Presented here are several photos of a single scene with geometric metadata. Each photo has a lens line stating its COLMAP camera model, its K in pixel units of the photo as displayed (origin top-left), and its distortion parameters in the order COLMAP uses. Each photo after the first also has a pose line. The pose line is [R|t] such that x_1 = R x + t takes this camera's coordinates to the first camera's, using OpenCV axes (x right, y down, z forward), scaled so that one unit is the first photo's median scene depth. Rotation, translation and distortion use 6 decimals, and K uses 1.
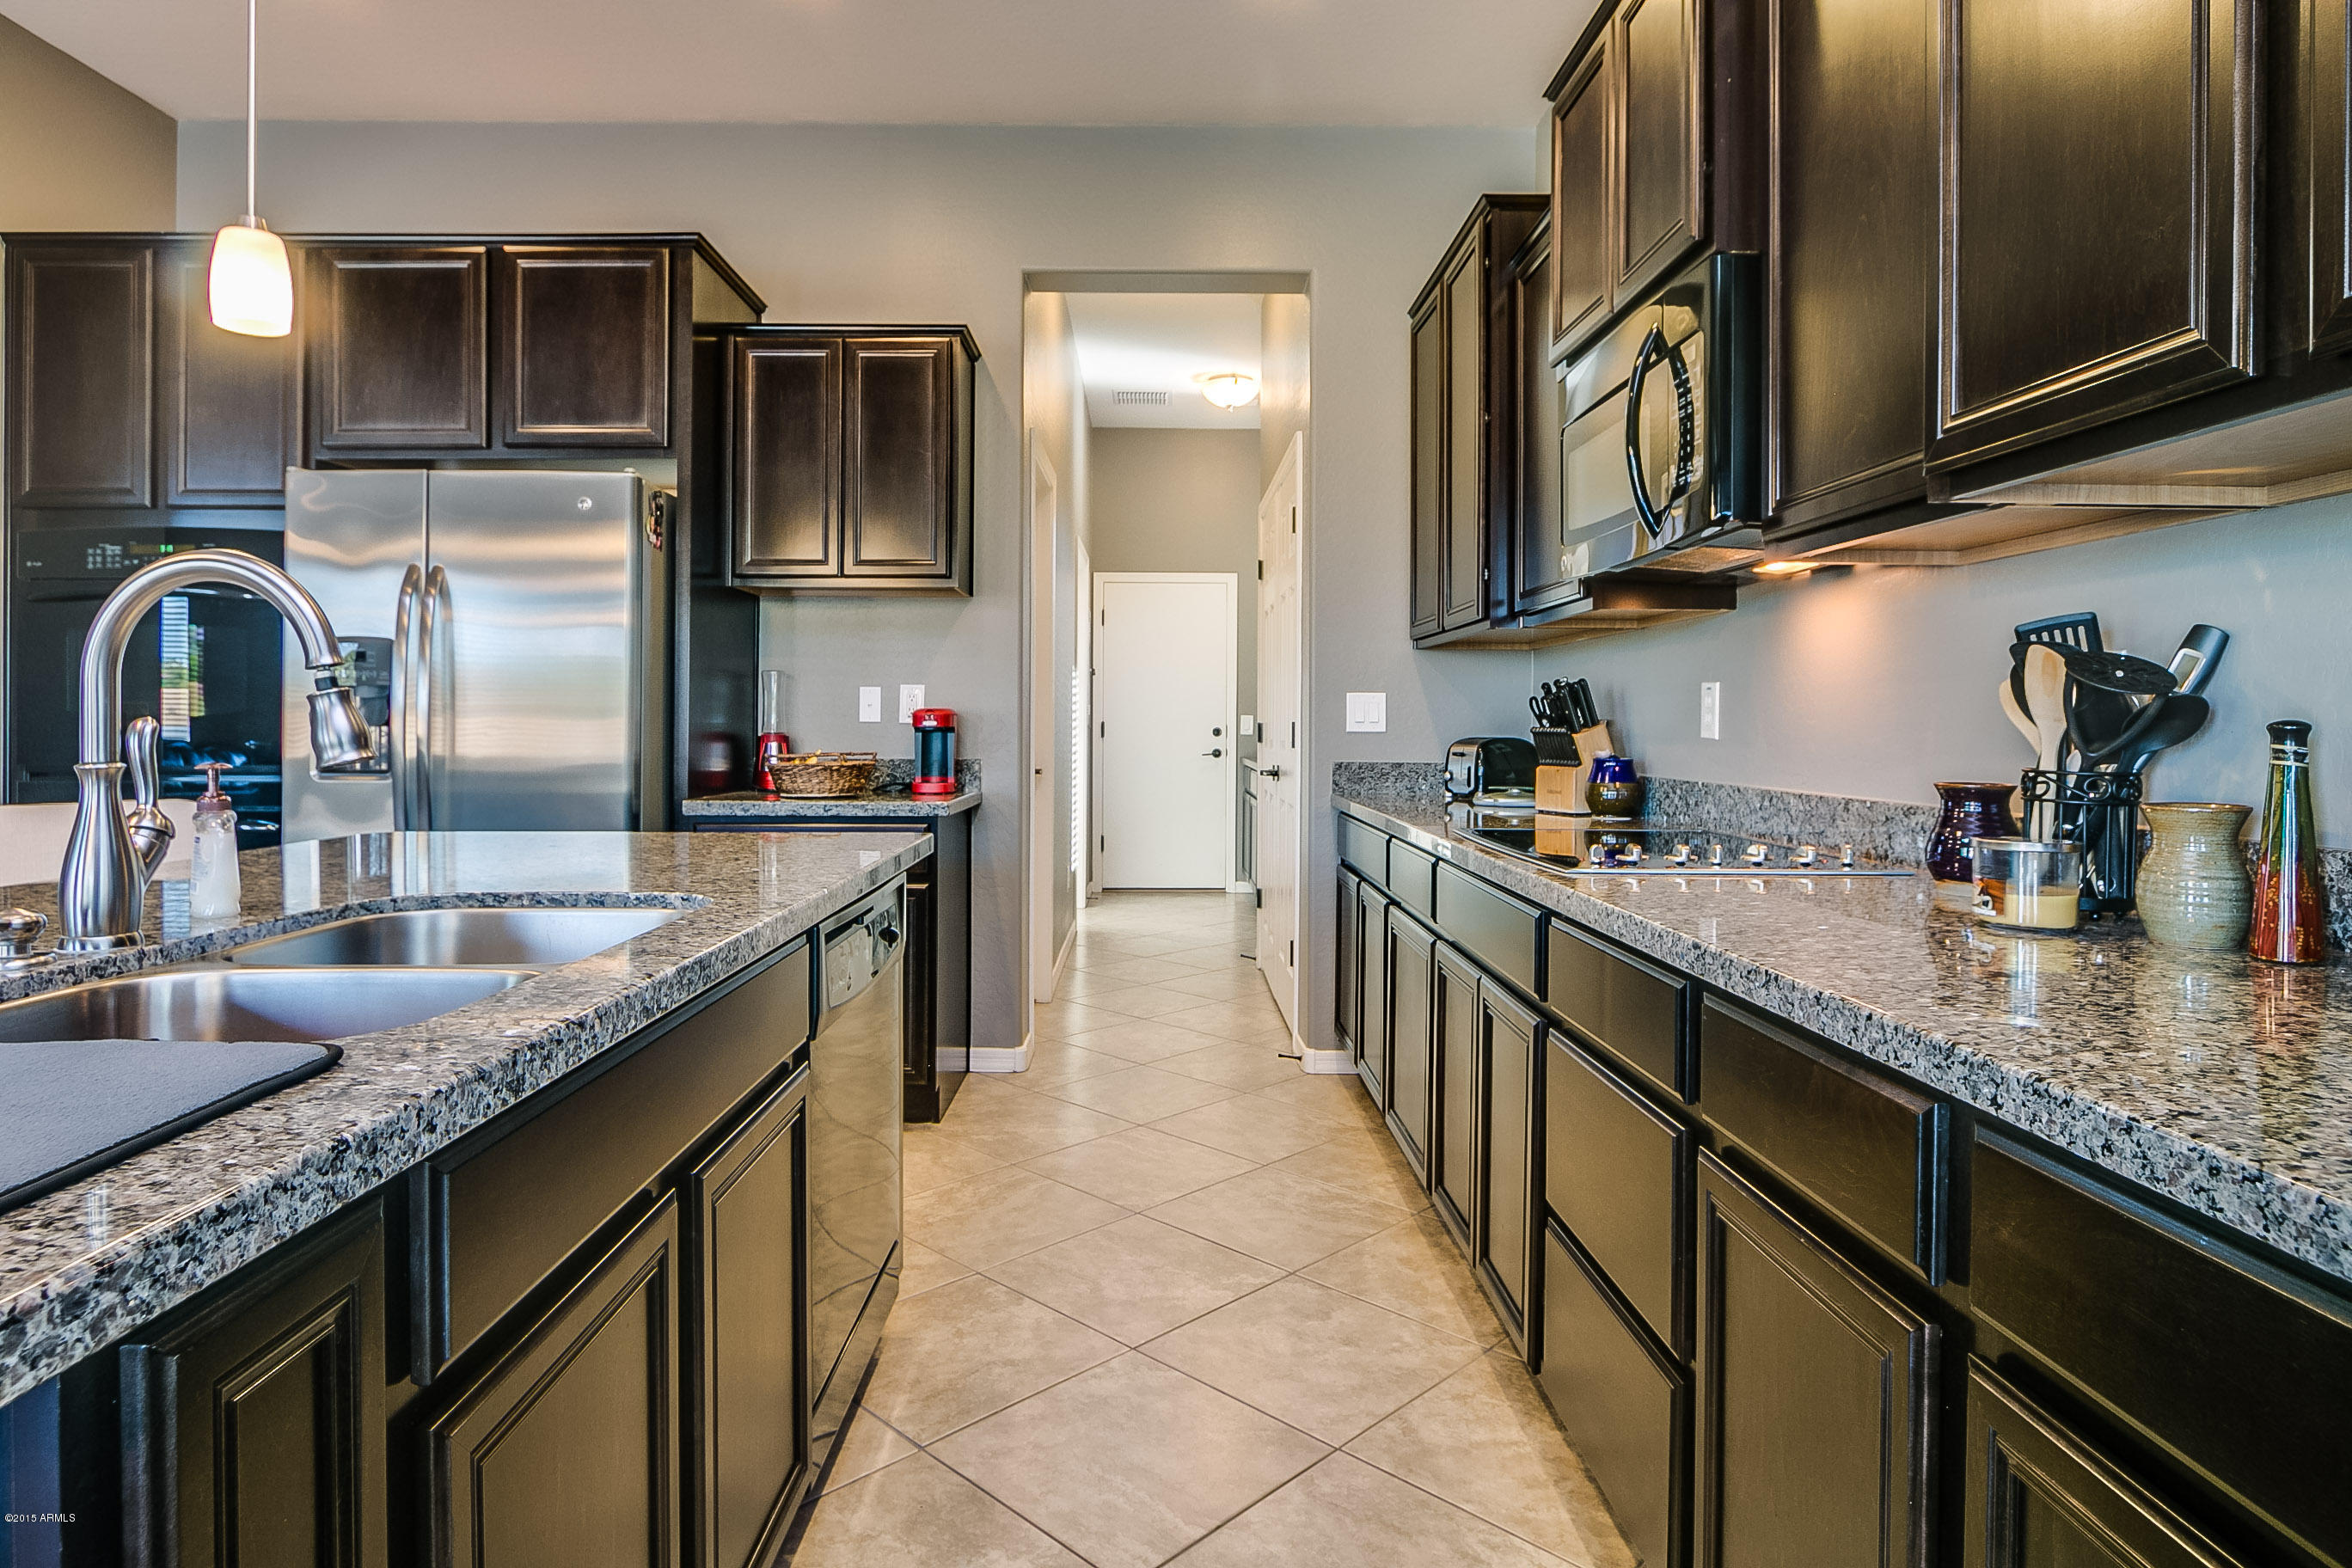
lens RADIAL K [[1321.0, 0, 1173.6], [0, 1321.0, 721.2], [0, 0, 1]] dist [-0.007332, -0.000513]
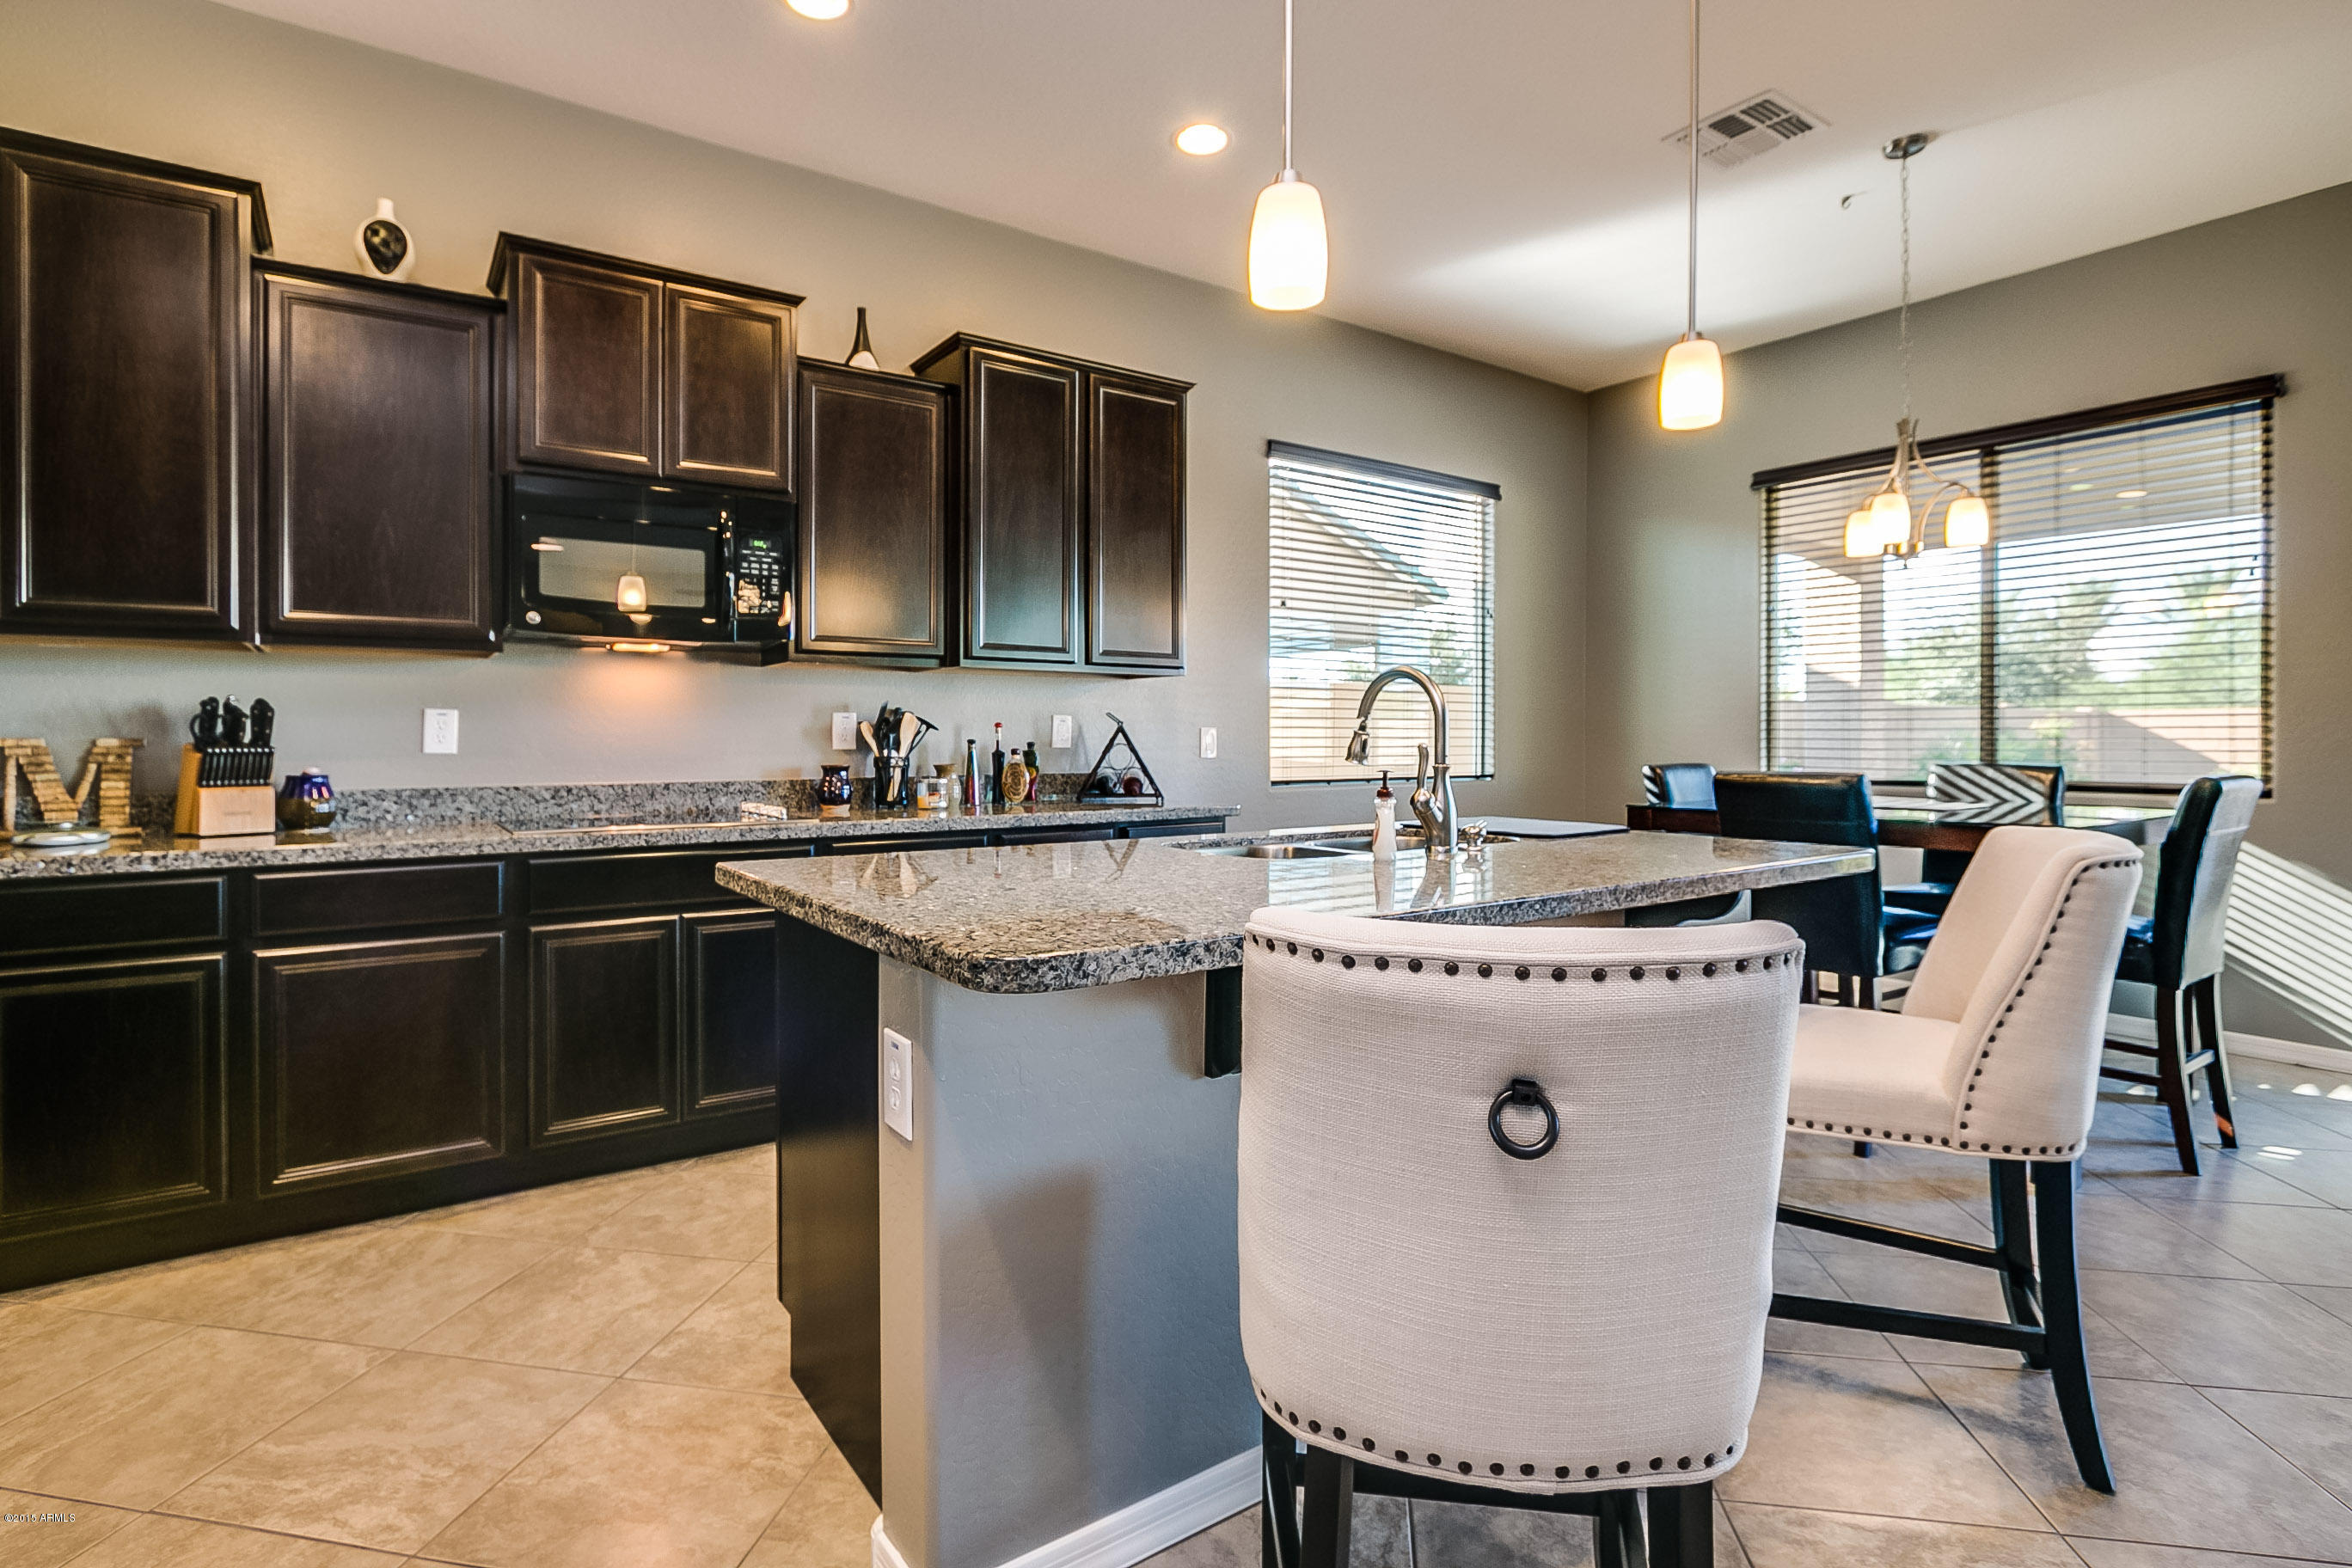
lens RADIAL K [[1128.7, 0, 1138.6], [0, 1128.7, 742.0], [0, 0, 1]] dist [-0.009113, -0.000366]
pose [[-0.555975, -0.002845, 0.831194, -0.714823], [0.002115, 0.999986, 0.004837, -0.000981], [-0.831196, 0.004448, -0.555961, 0.851808]]
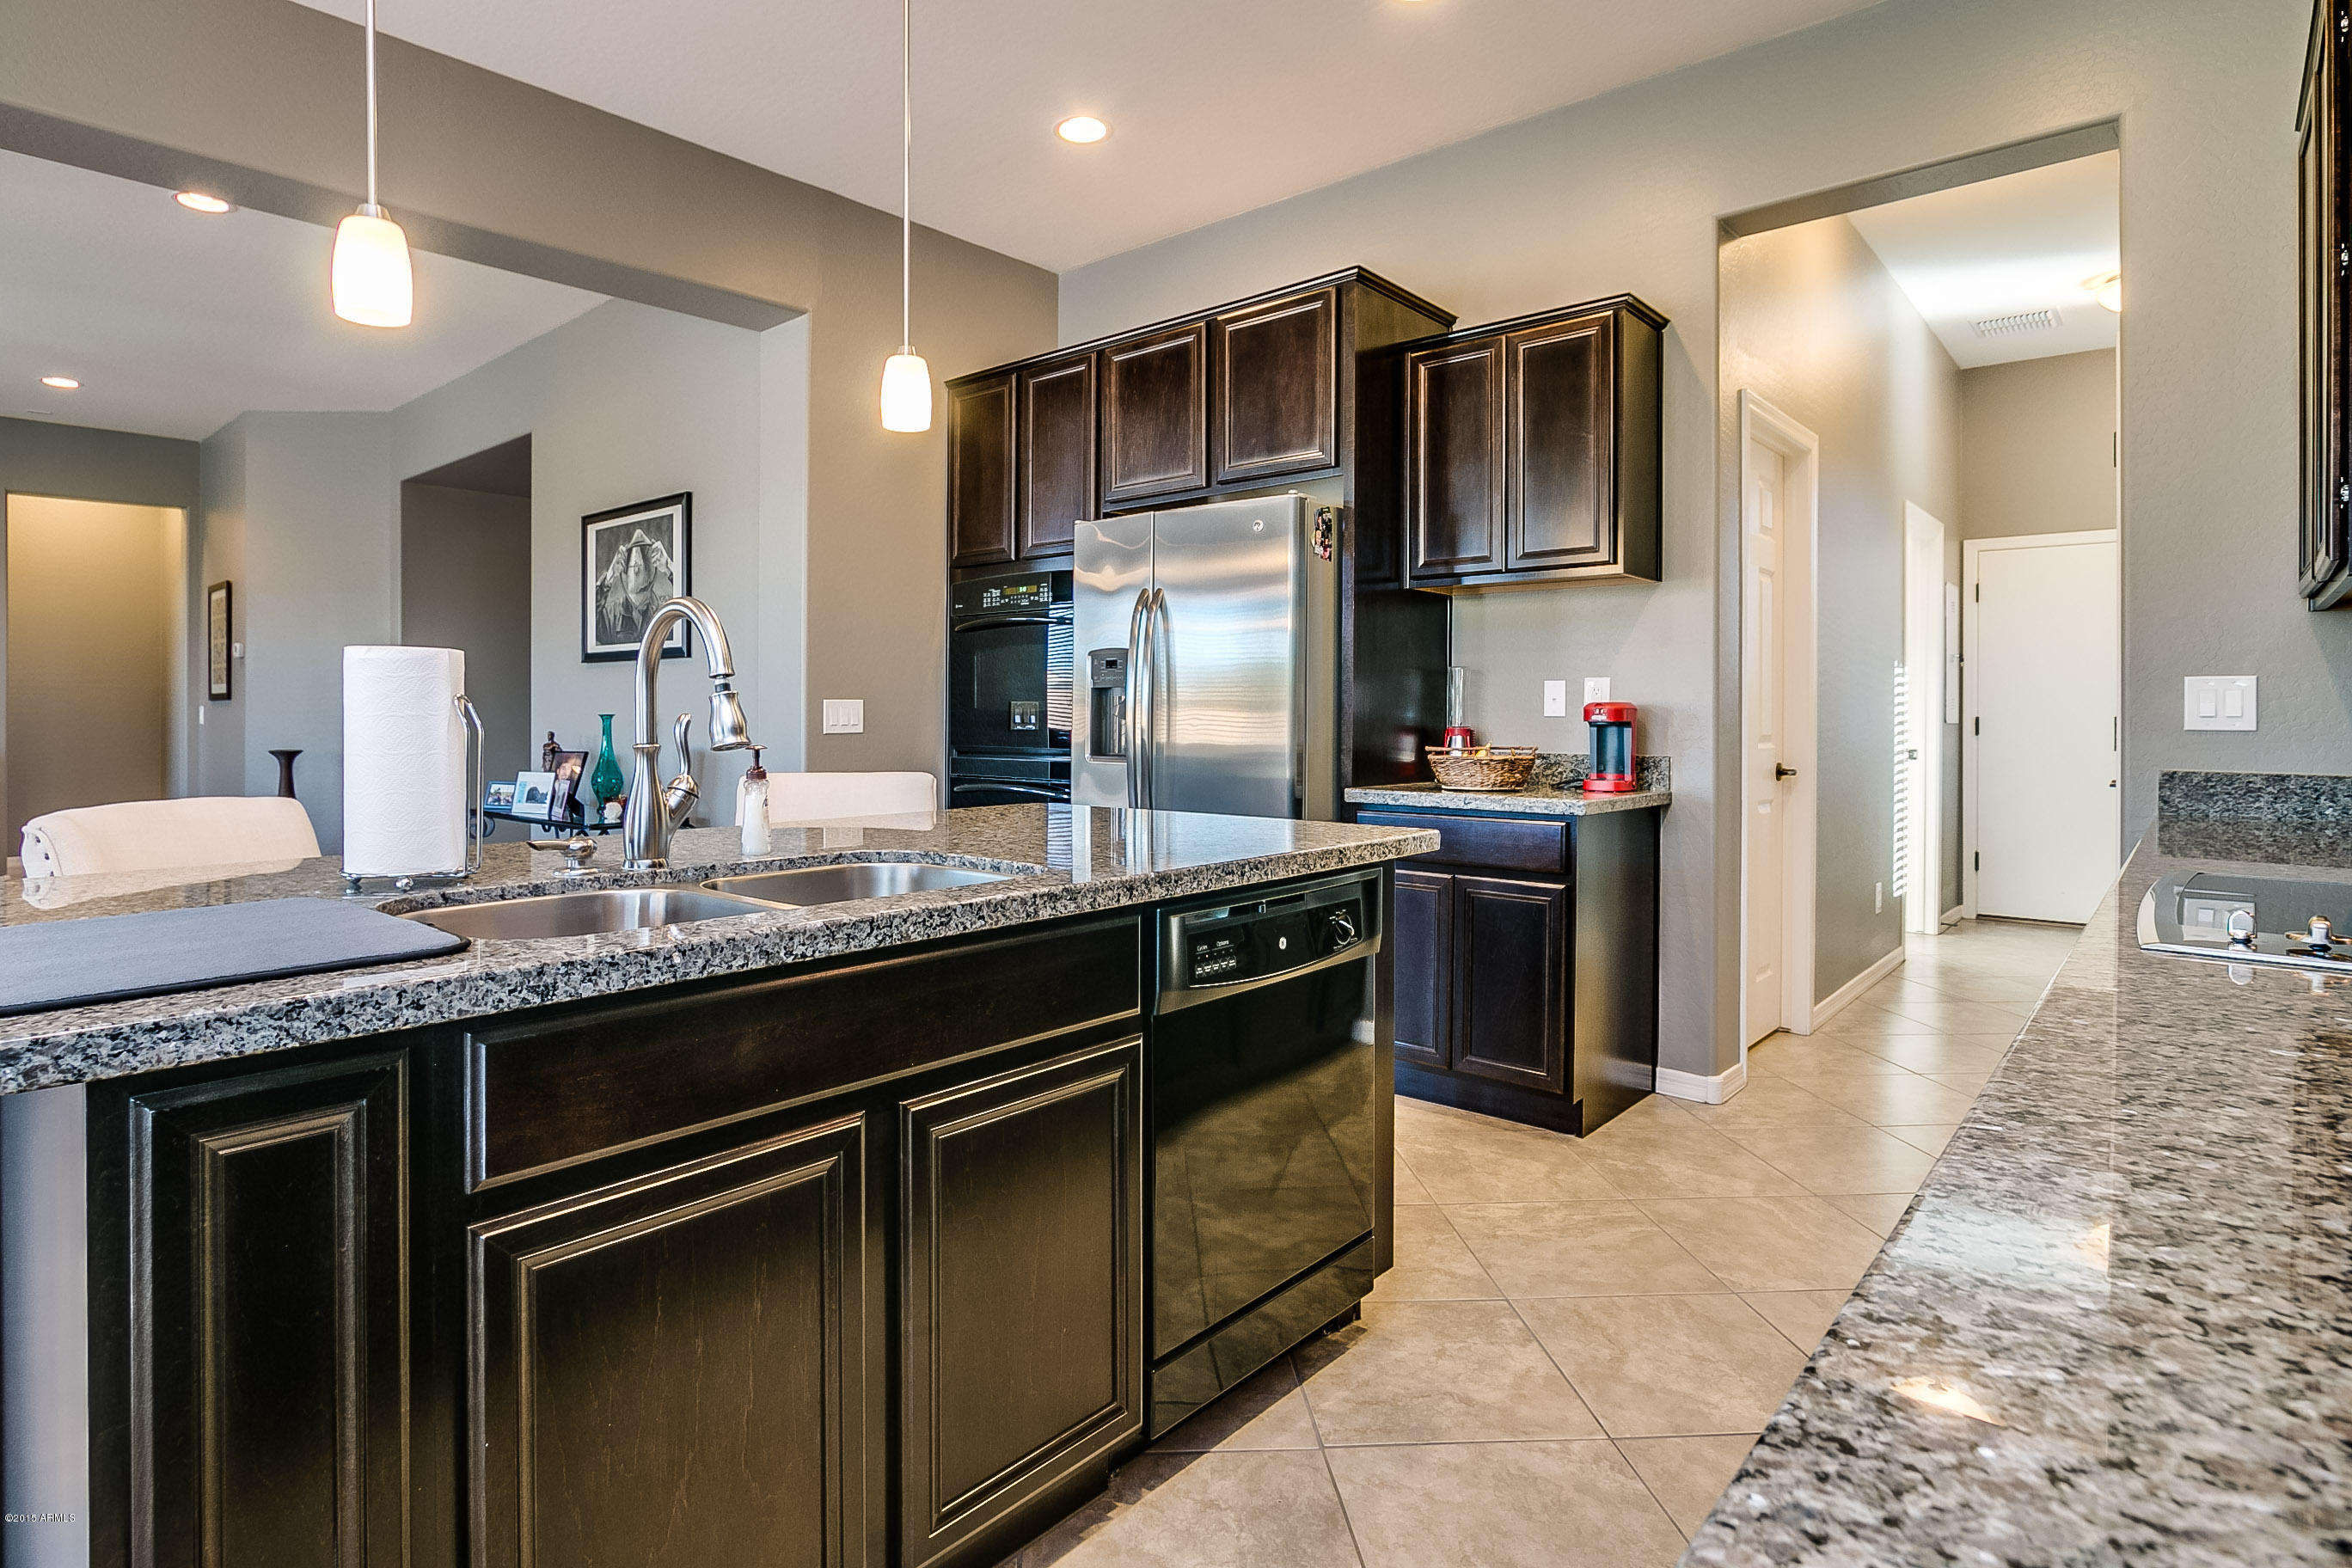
lens RADIAL K [[1248.3, 0, 1132.3], [0, 1248.3, 703.6], [0, 0, 1]] dist [-0.012229, 0.000021]
pose [[0.731478, -0.006177, -0.681837, 0.203061], [-0.000078, 0.999958, -0.009142, -0.000262], [0.681865, 0.006740, 0.731447, 0.124755]]
